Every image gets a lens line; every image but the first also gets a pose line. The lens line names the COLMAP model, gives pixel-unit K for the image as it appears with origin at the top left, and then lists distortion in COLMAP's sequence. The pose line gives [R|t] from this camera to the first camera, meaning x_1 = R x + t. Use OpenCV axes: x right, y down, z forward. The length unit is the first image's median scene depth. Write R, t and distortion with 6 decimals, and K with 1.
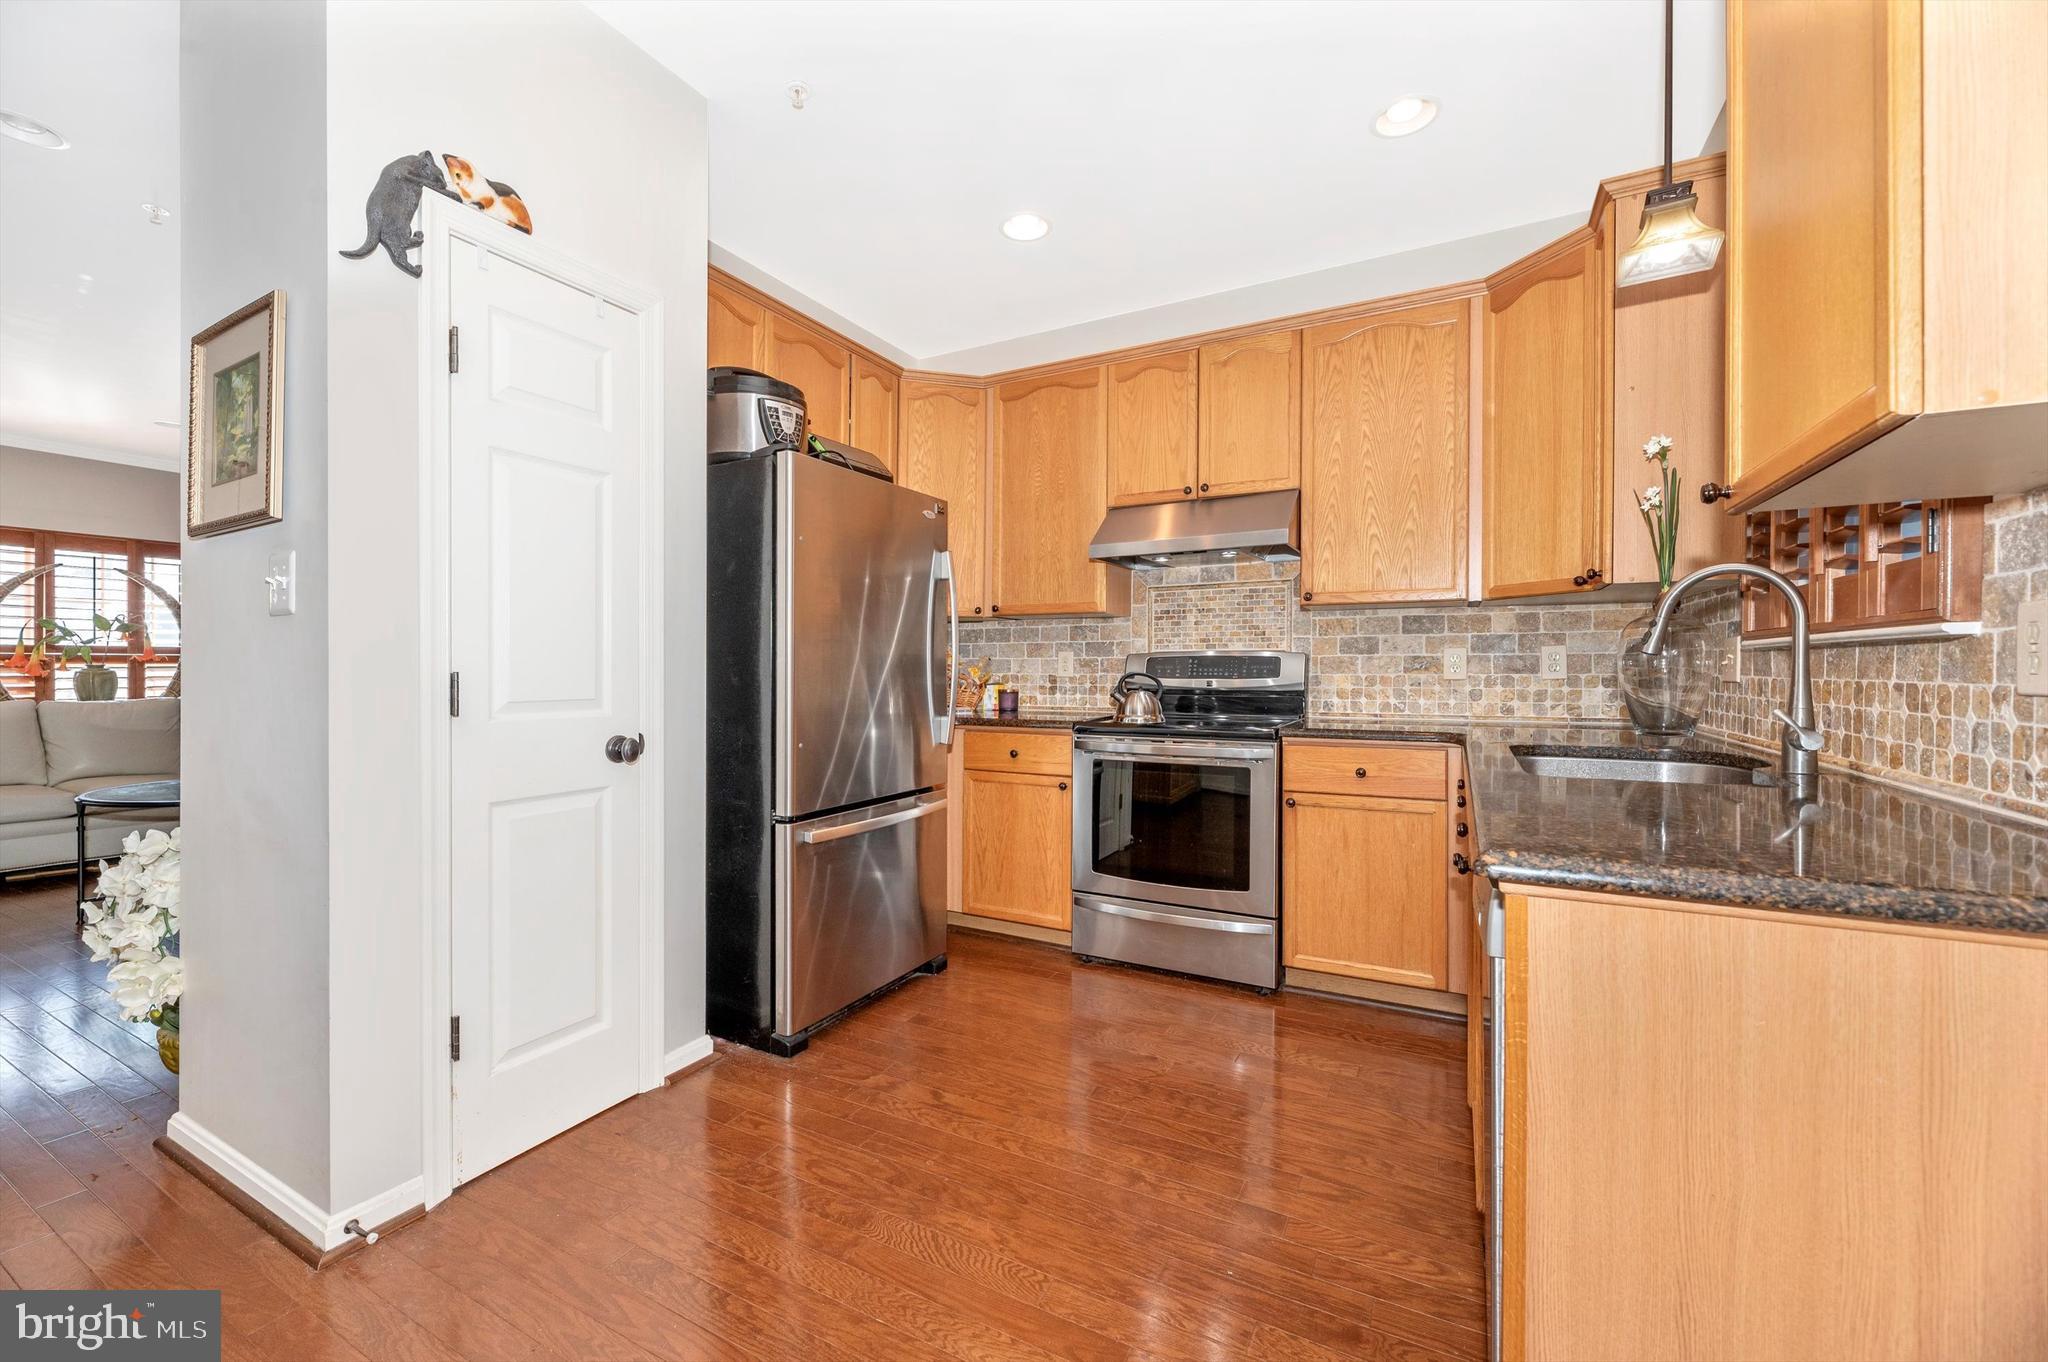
lens RADIAL K [[826.6, 0, 1016.7], [0, 826.6, 656.6], [0, 0, 1]] dist [-0.000005, -0.000047]
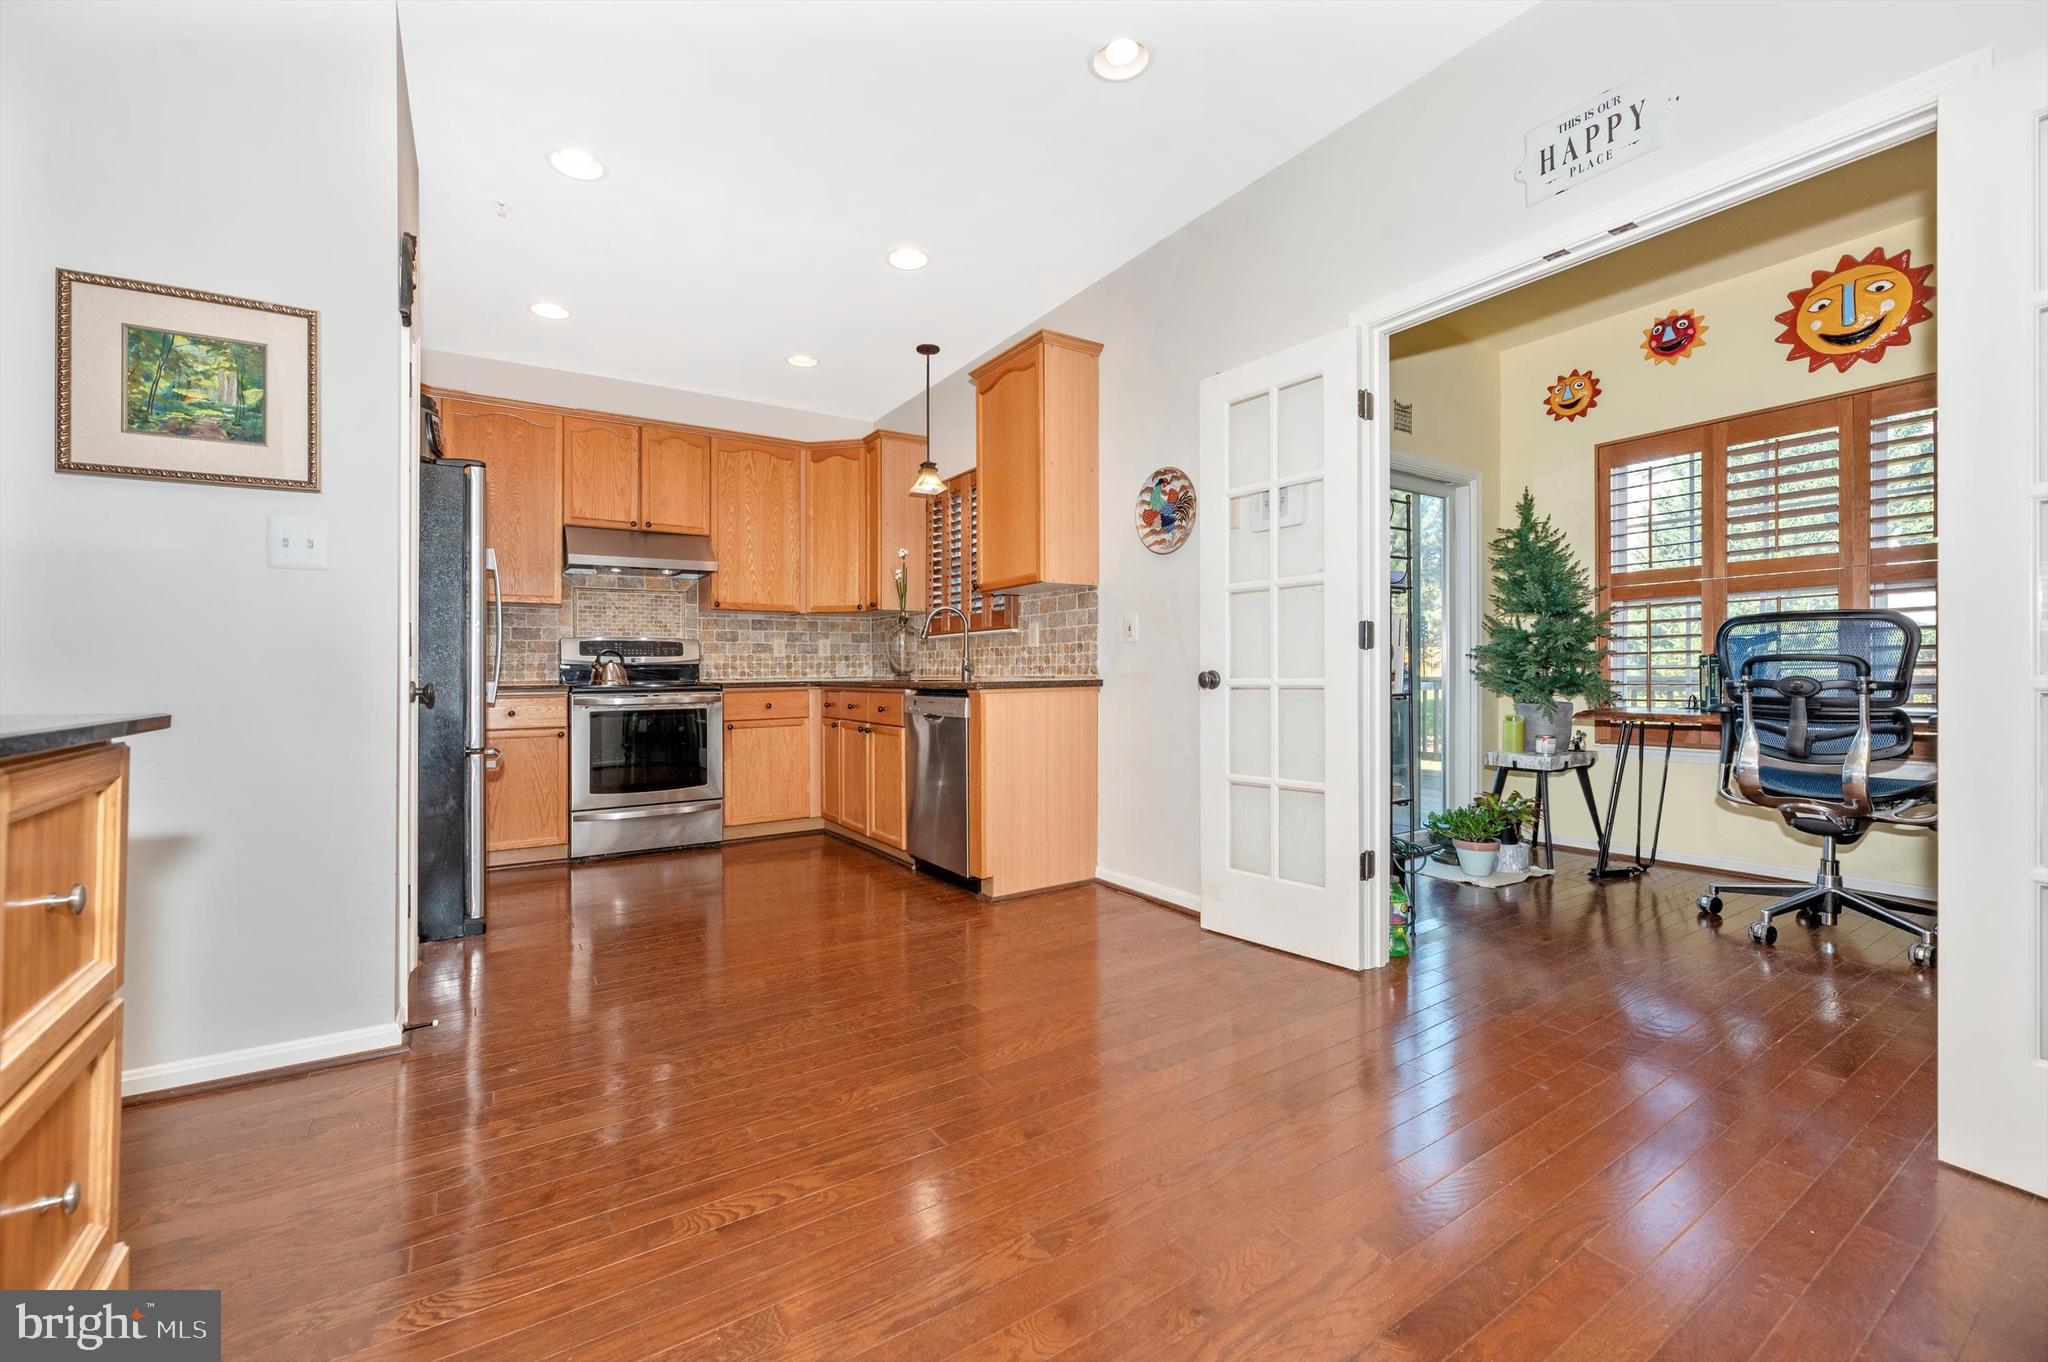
lens RADIAL K [[826.6, 0, 1016.7], [0, 826.6, 656.6], [0, 0, 1]] dist [-0.000005, -0.000047]
pose [[0.478823, 0.013538, 0.877807, -0.774513], [-0.002647, 0.999899, -0.013977, 0.049959], [-0.877907, 0.004369, 0.478811, -0.282605]]
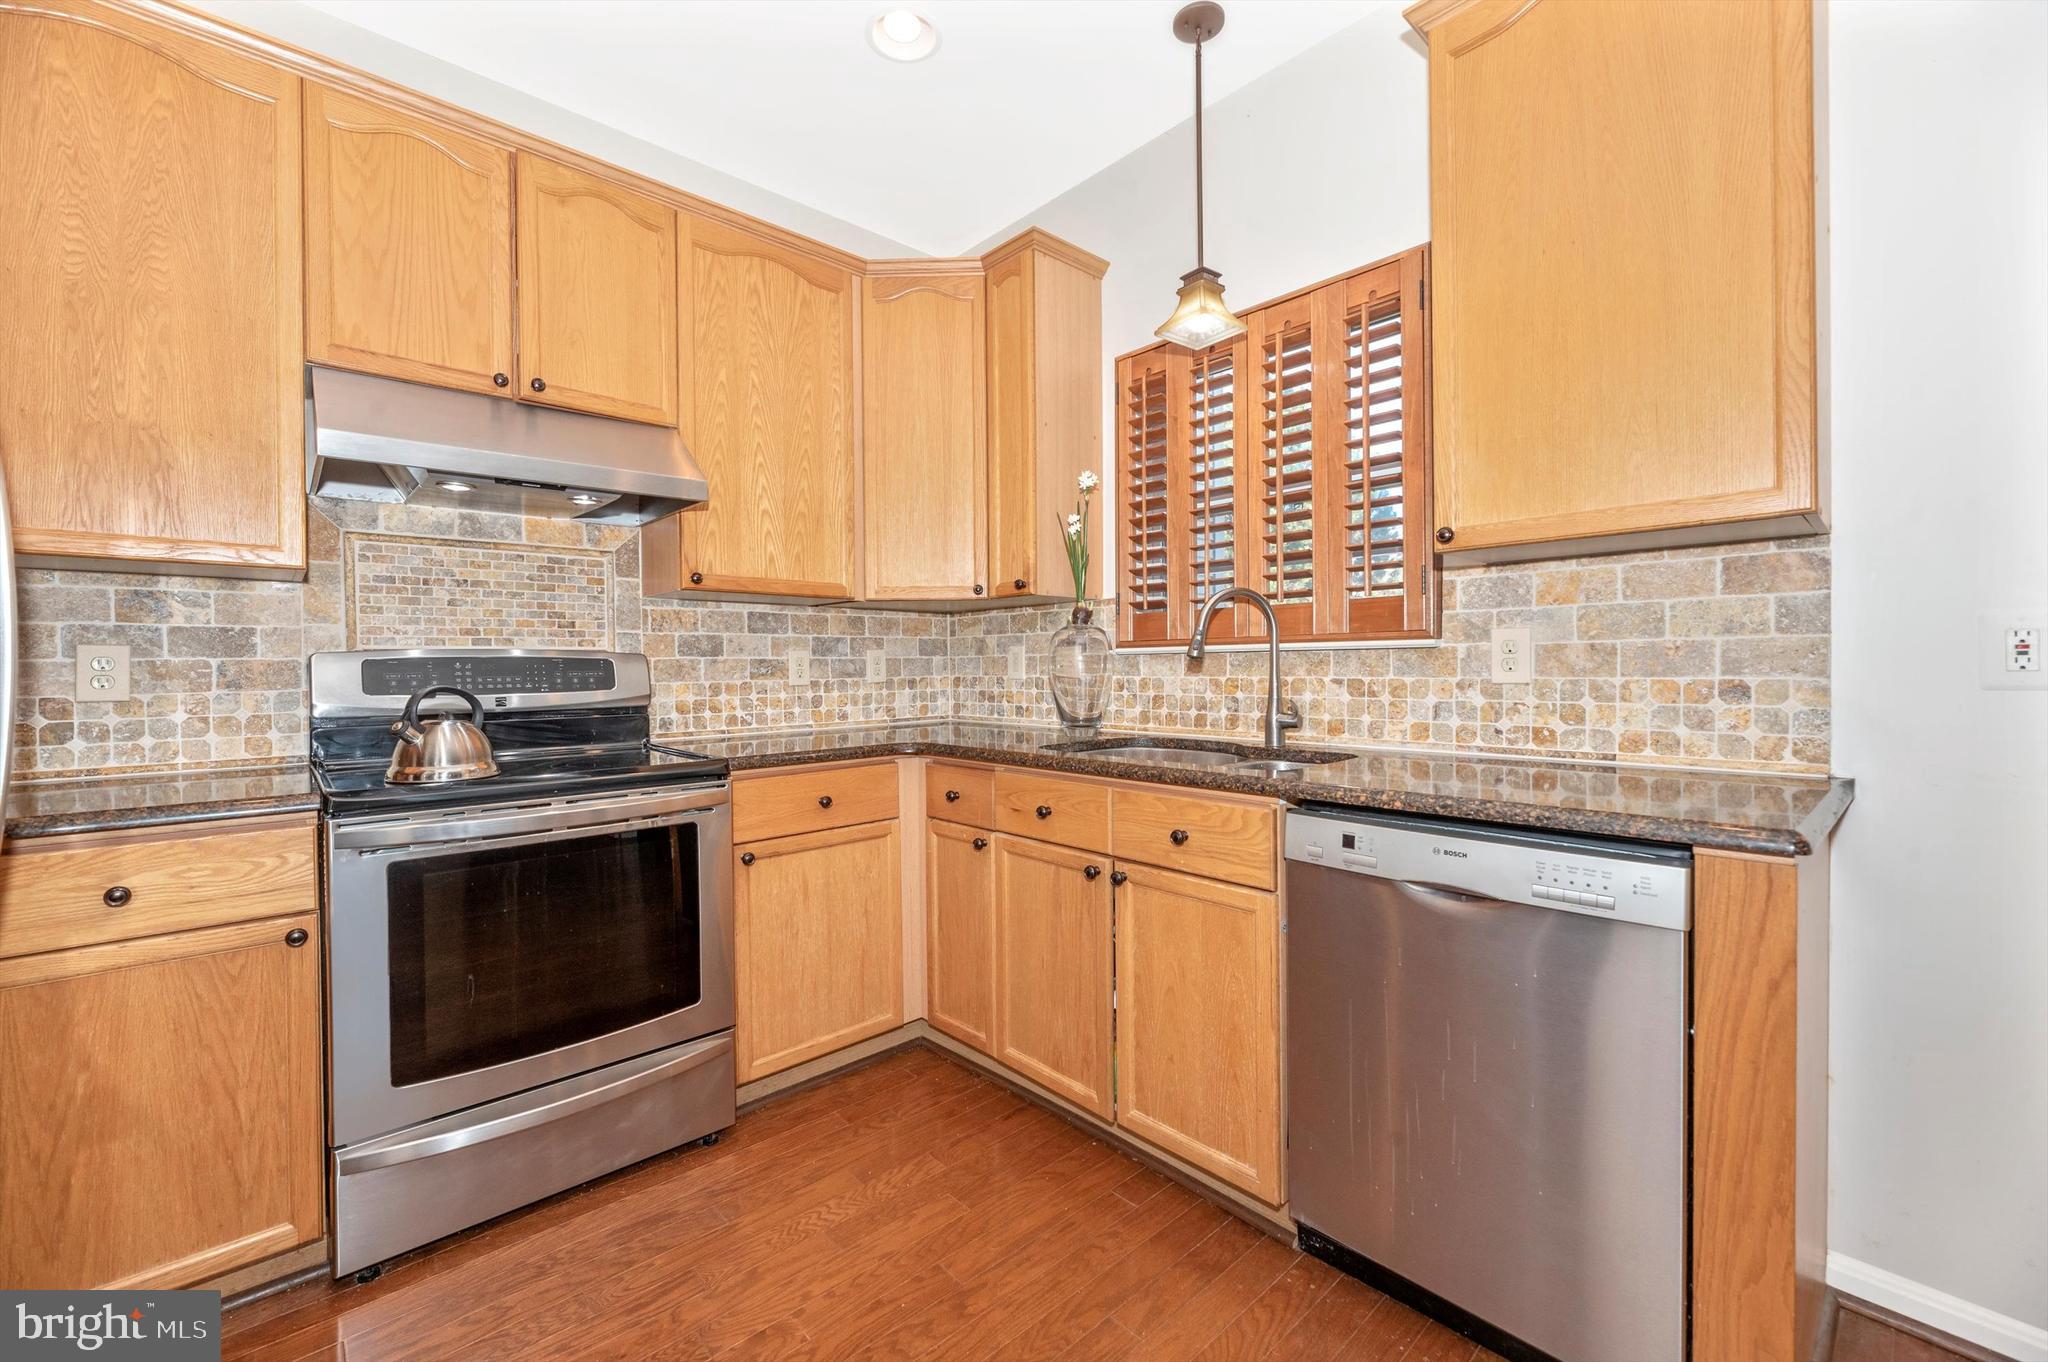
lens RADIAL K [[824.0, 0, 1017.1], [0, 824.0, 671.9], [0, 0, 1]] dist [-0.000451, -0.000192]
pose [[0.338770, -0.008695, 0.940829, -0.243212], [-0.002894, 0.999943, 0.010283, 0.002934], [-0.940865, -0.006206, 0.338726, 0.473760]]
